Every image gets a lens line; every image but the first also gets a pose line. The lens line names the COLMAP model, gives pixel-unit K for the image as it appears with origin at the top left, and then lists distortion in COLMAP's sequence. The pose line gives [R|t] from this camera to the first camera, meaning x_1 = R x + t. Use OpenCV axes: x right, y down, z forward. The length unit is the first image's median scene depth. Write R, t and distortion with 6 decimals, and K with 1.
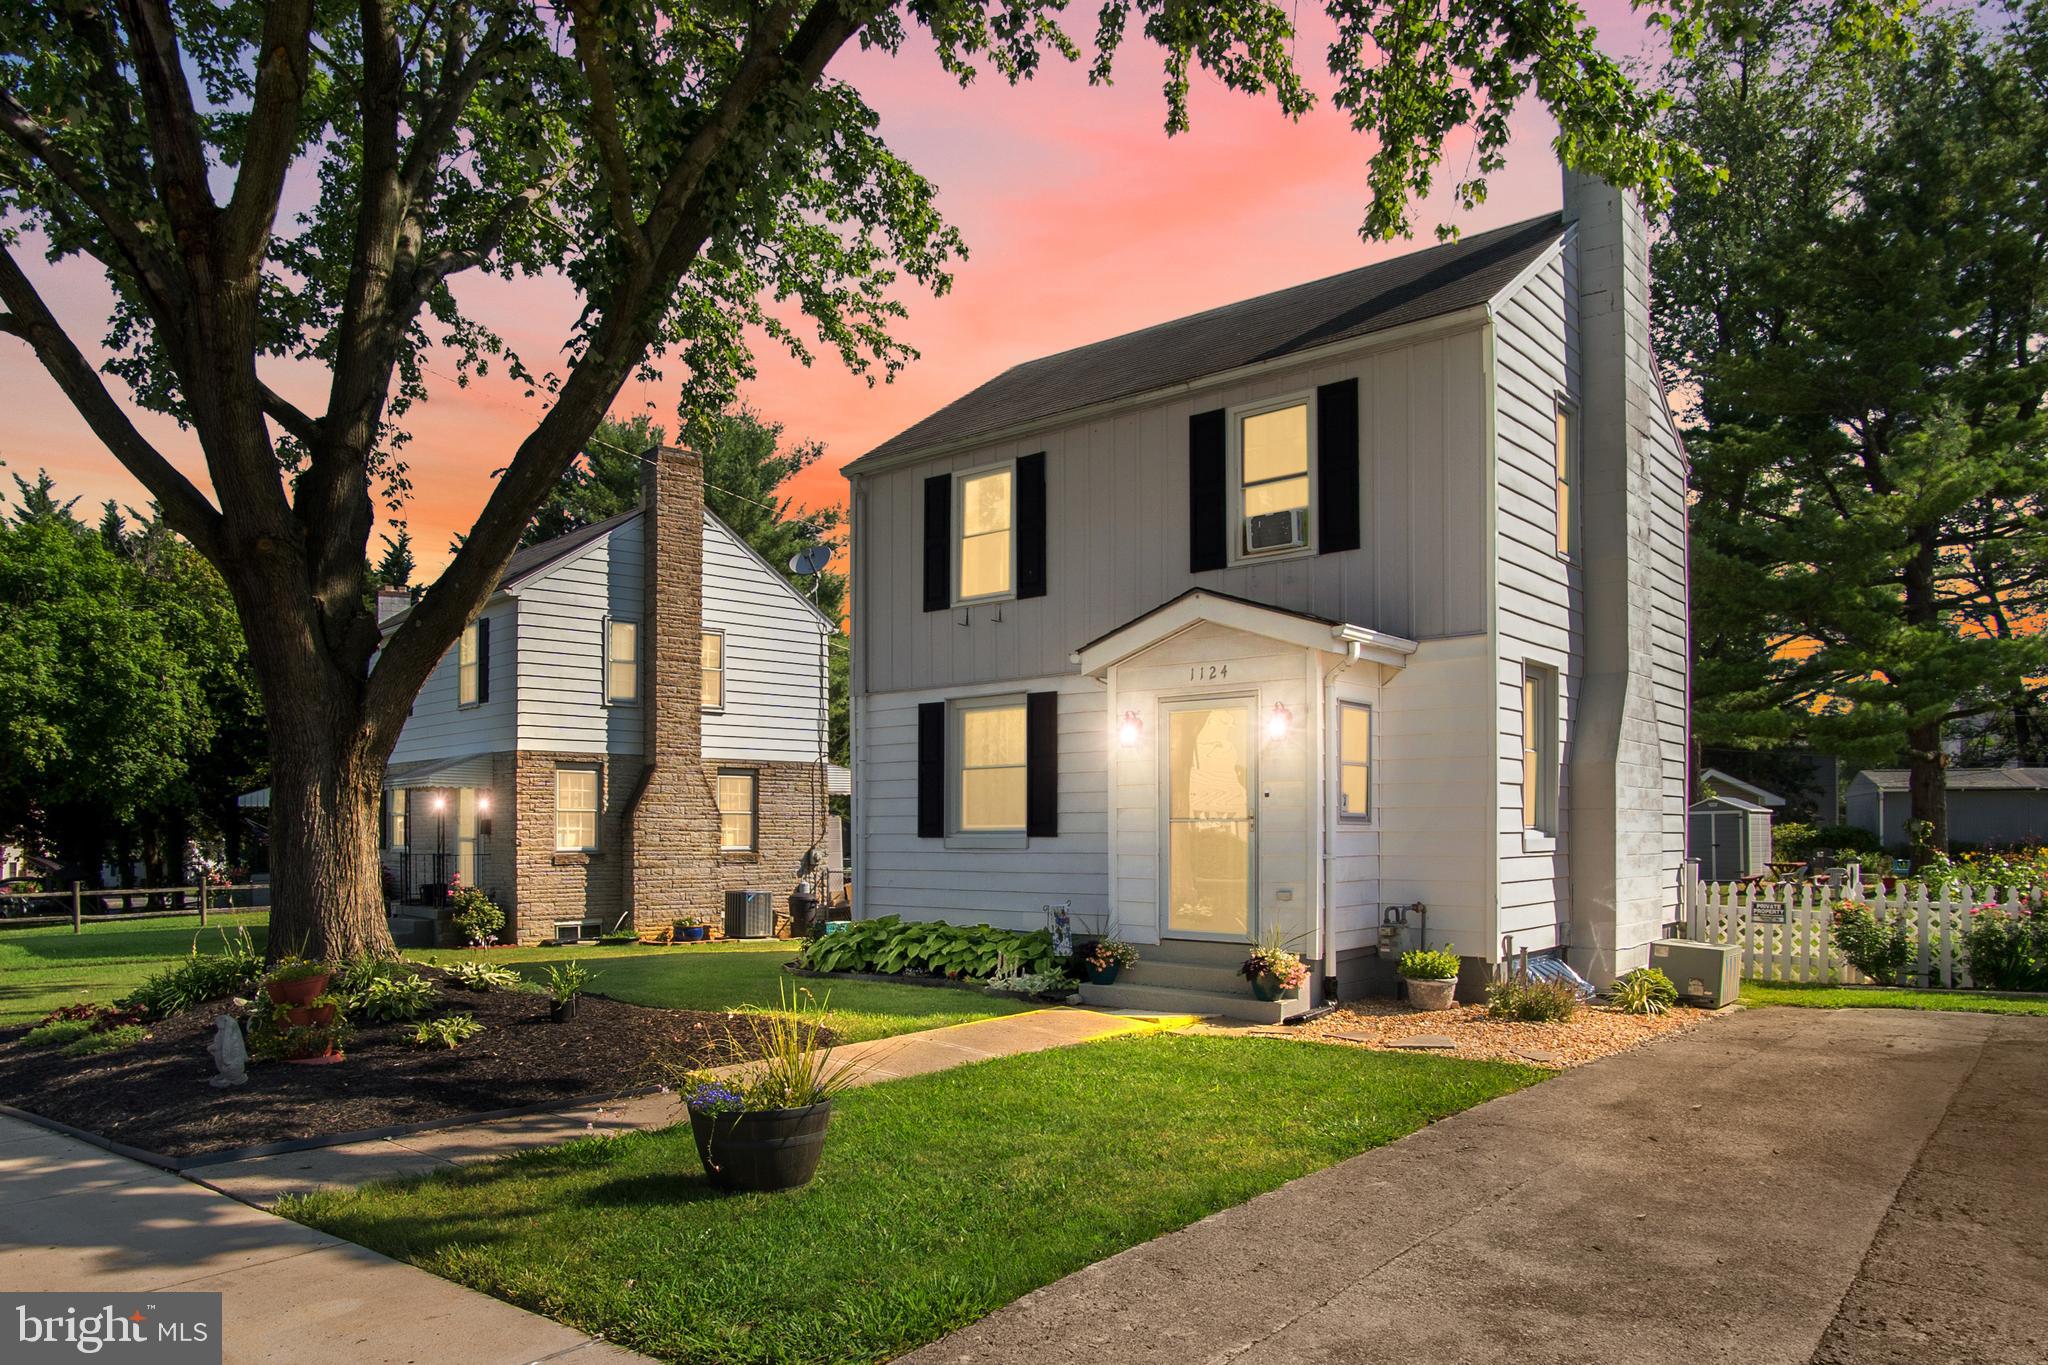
lens RADIAL K [[1394.2, 0, 1027.2], [0, 1394.2, 799.3], [0, 0, 1]] dist [0.001076, 0.000351]
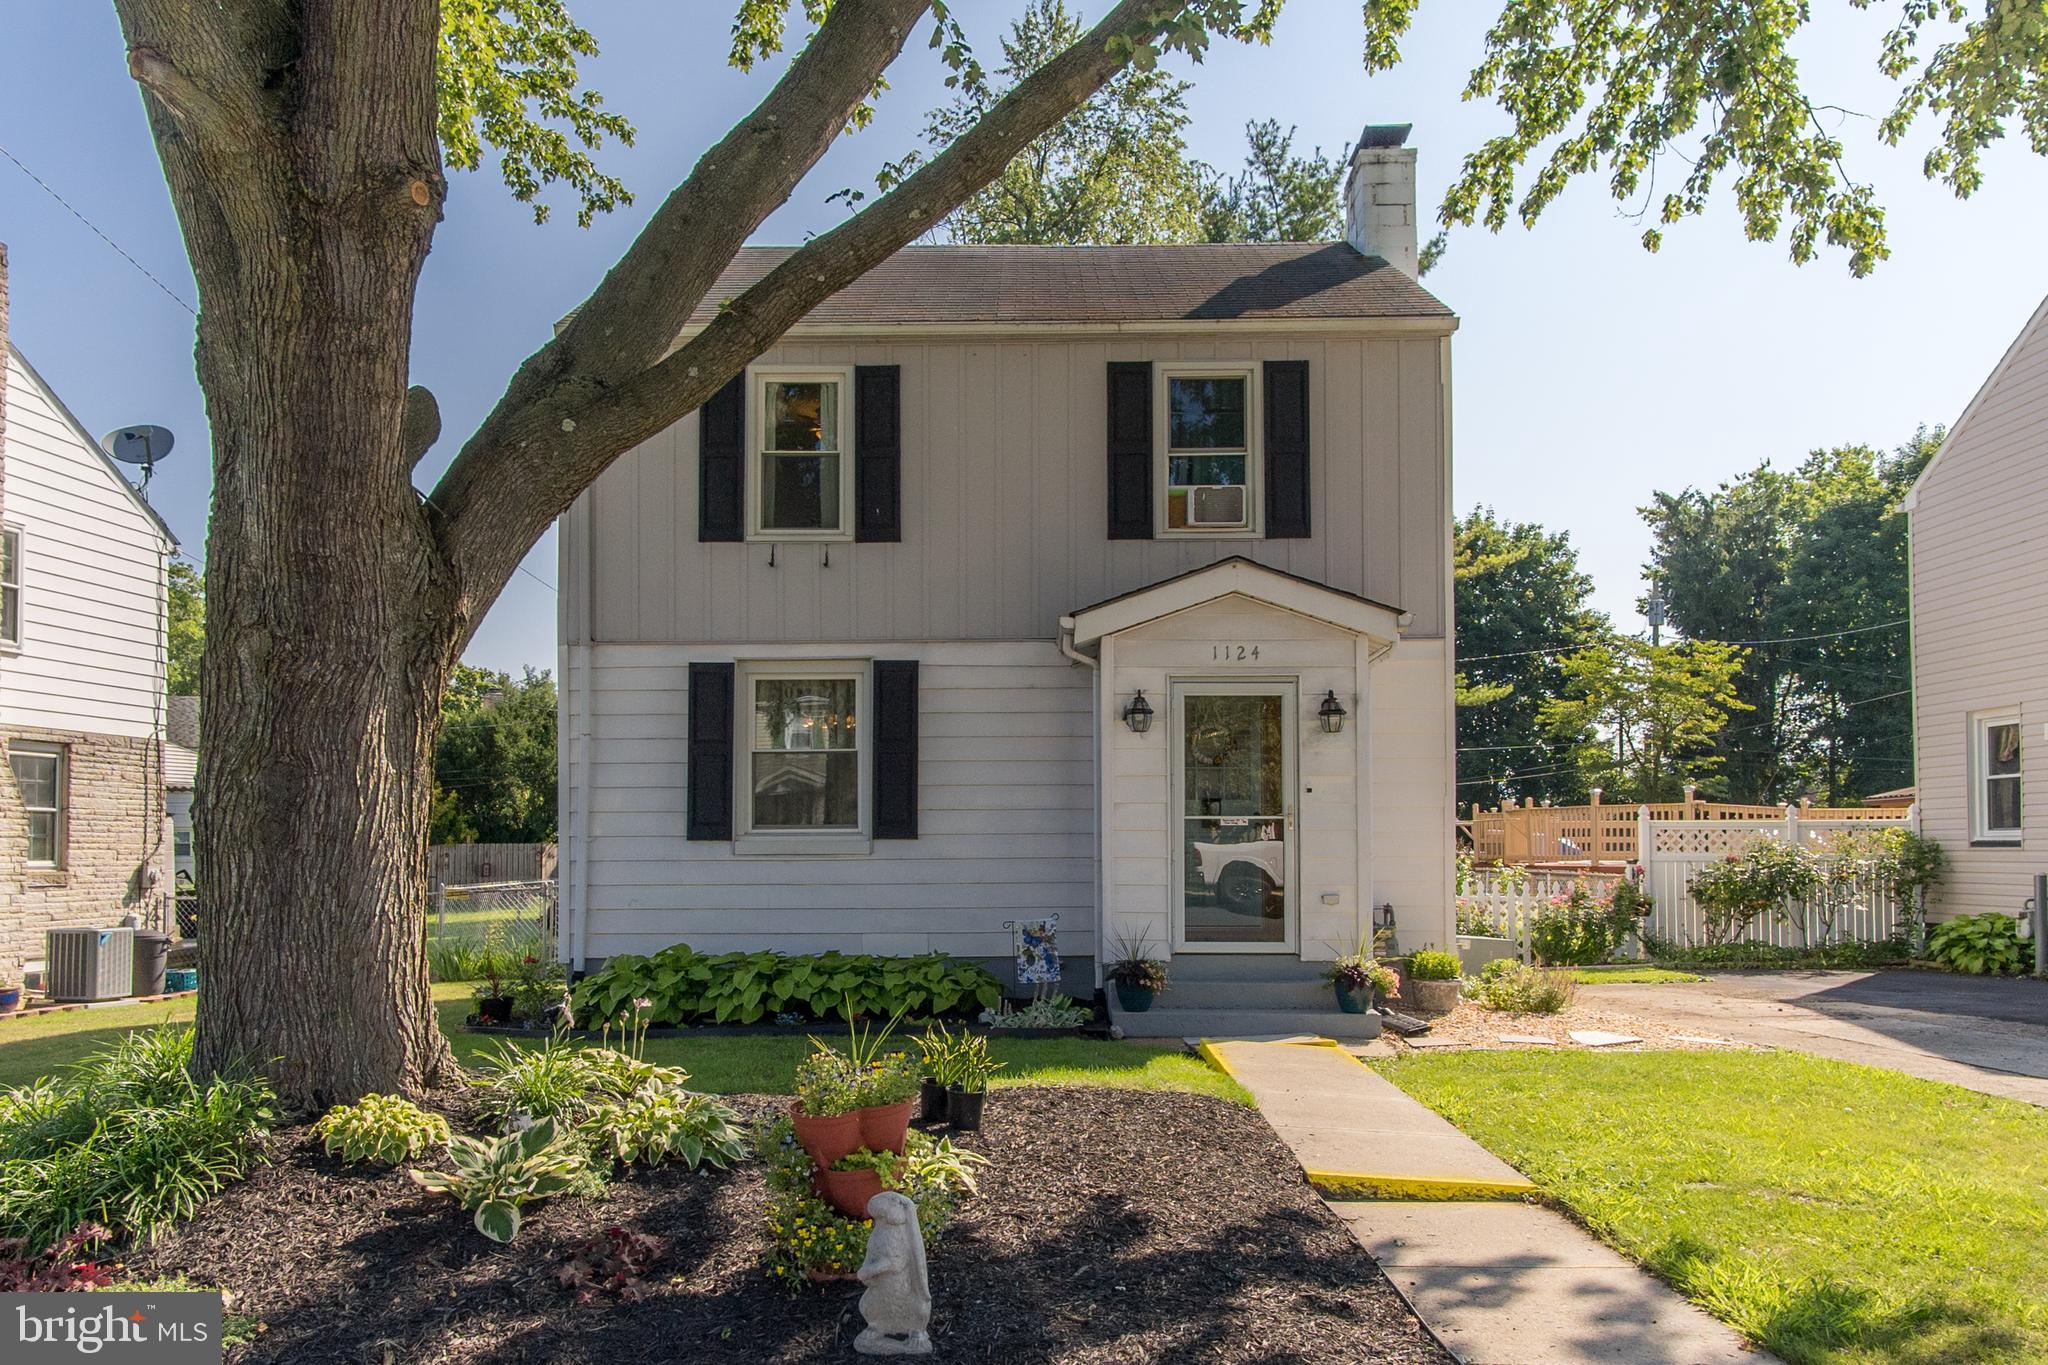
lens RADIAL K [[1394.2, 0, 1027.2], [0, 1394.2, 799.3], [0, 0, 1]] dist [0.001076, 0.000351]
pose [[0.763183, 0.023221, 0.645765, -0.460958], [-0.013769, 0.999712, -0.019677, 0.019014], [-0.646036, 0.006126, 0.763283, 0.342095]]
